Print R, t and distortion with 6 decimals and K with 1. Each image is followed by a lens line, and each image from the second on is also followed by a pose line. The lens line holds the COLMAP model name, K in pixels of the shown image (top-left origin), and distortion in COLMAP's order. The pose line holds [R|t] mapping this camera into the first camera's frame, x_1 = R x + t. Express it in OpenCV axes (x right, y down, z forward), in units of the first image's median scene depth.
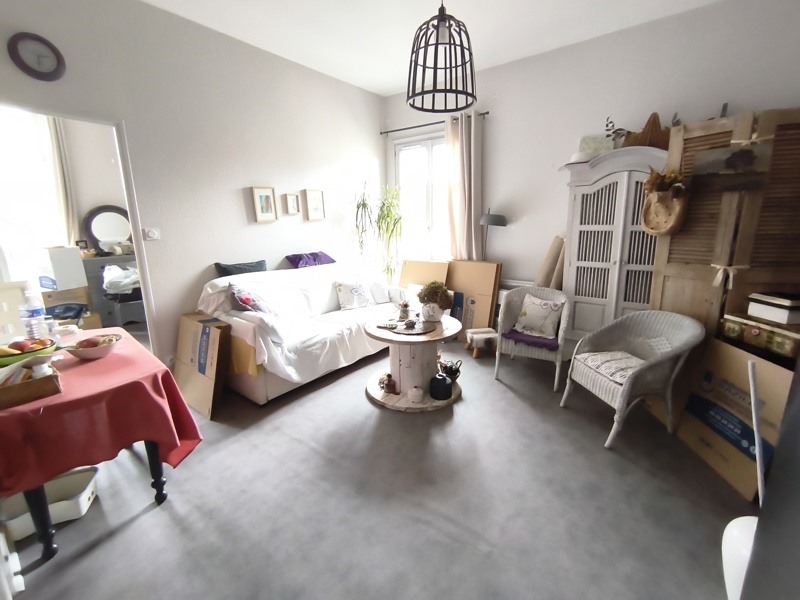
lens RADIAL K [[351.4, 0, 403.5], [0, 351.4, 289.6], [0, 0, 1]] dist [-0.001800, -0.000117]
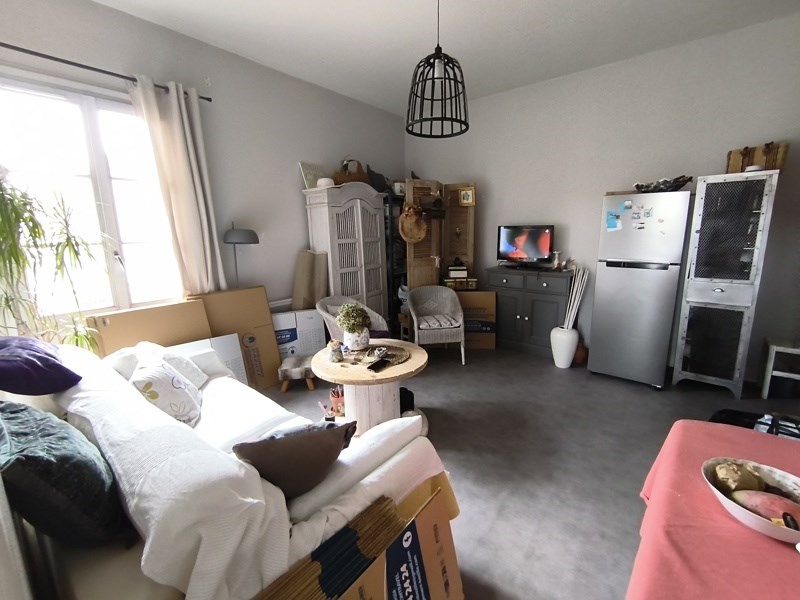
lens RADIAL K [[351.4, 0, 403.5], [0, 351.4, 289.6], [0, 0, 1]] dist [-0.001800, -0.000117]
pose [[0.015720, -0.161391, 0.986765, -1.043380], [0.211081, 0.965181, 0.154498, -0.227714], [-0.977342, 0.205859, 0.049240, 1.112476]]
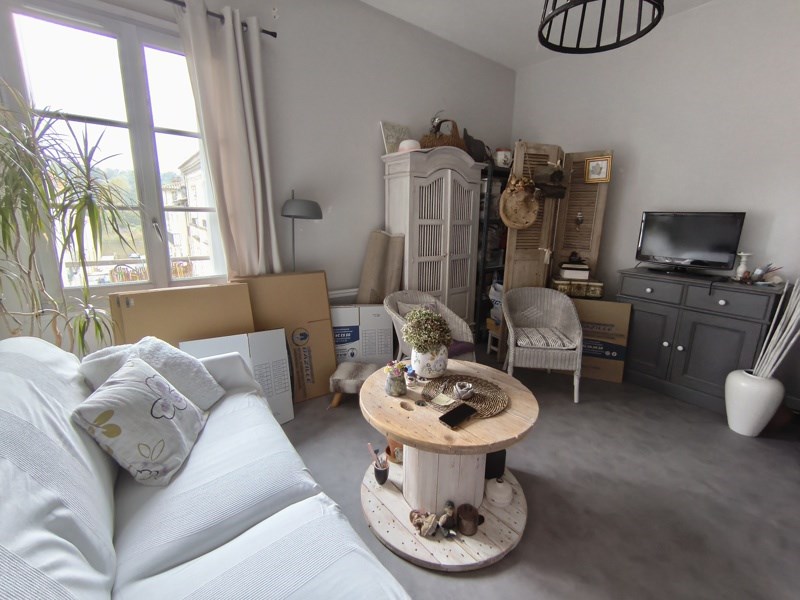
lens RADIAL K [[351.4, 0, 403.5], [0, 351.4, 289.6], [0, 0, 1]] dist [-0.001800, -0.000117]
pose [[0.258779, -0.181309, 0.948768, -0.658304], [0.161119, 0.976568, 0.142676, -0.204633], [-0.952404, 0.115943, 0.281928, 1.167361]]
